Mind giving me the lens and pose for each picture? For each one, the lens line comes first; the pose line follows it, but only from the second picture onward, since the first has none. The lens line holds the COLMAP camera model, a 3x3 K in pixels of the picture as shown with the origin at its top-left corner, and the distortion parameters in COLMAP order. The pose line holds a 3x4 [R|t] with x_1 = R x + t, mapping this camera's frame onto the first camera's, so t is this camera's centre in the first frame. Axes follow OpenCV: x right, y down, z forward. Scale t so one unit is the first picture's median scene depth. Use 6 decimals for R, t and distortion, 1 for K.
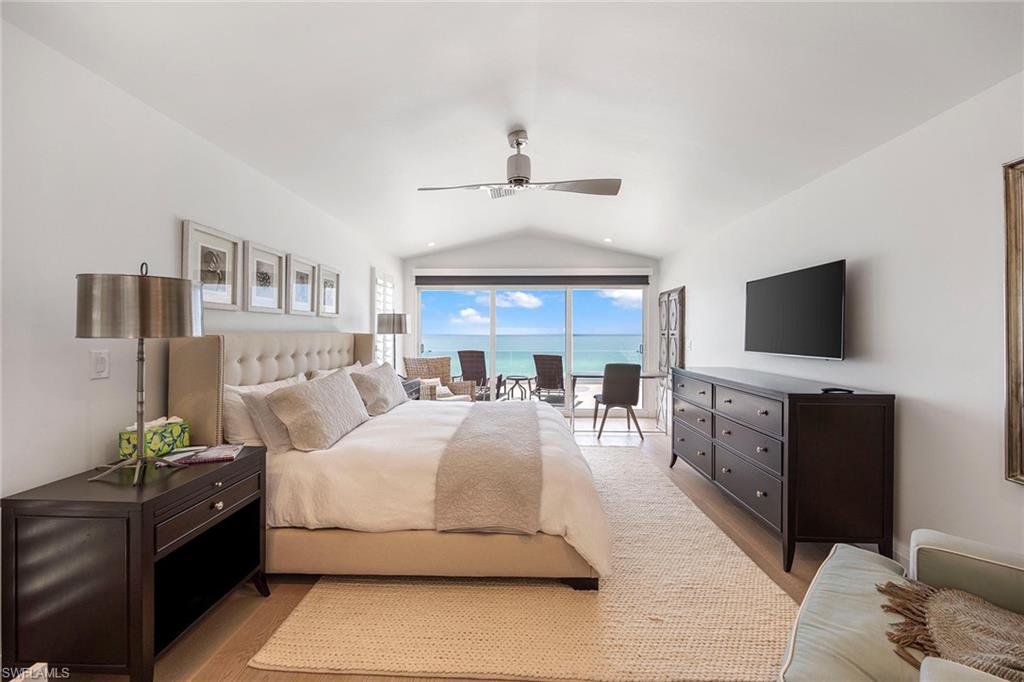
lens RADIAL K [[392.9, 0, 517.1], [0, 392.9, 345.0], [0, 0, 1]] dist [-0.000253, -0.000034]
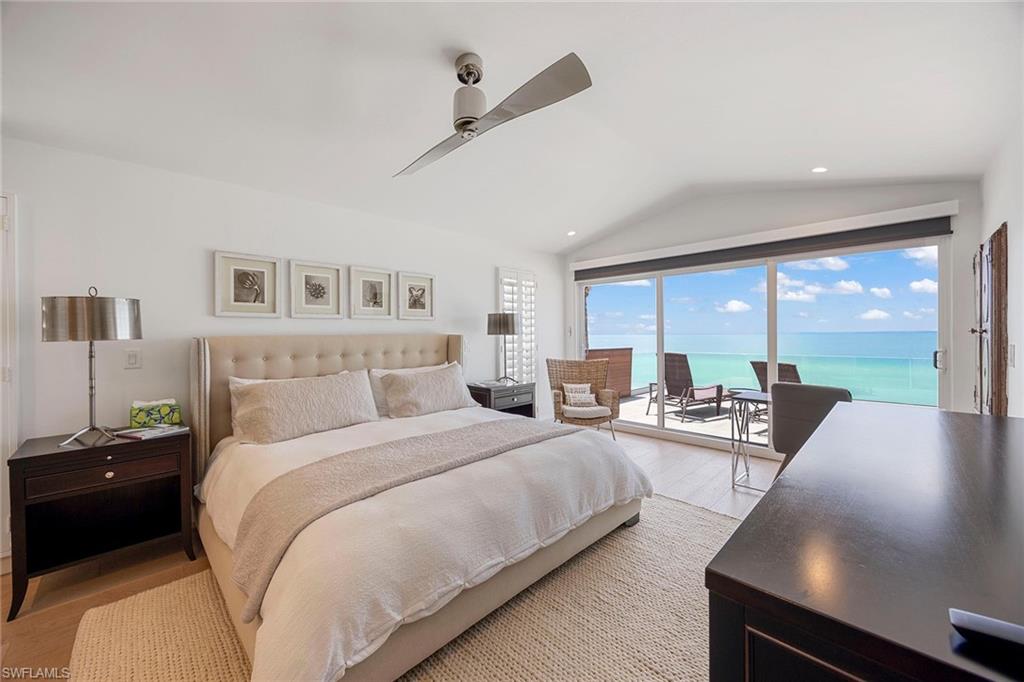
lens RADIAL K [[383.8, 0, 478.1], [0, 383.8, 344.7], [0, 0, 1]] dist [-0.003668, -0.000327]
pose [[0.730646, 0.011042, -0.682667, 0.514254], [-0.010208, 0.999934, 0.005247, -0.013955], [0.682680, 0.003135, 0.730711, 0.503322]]
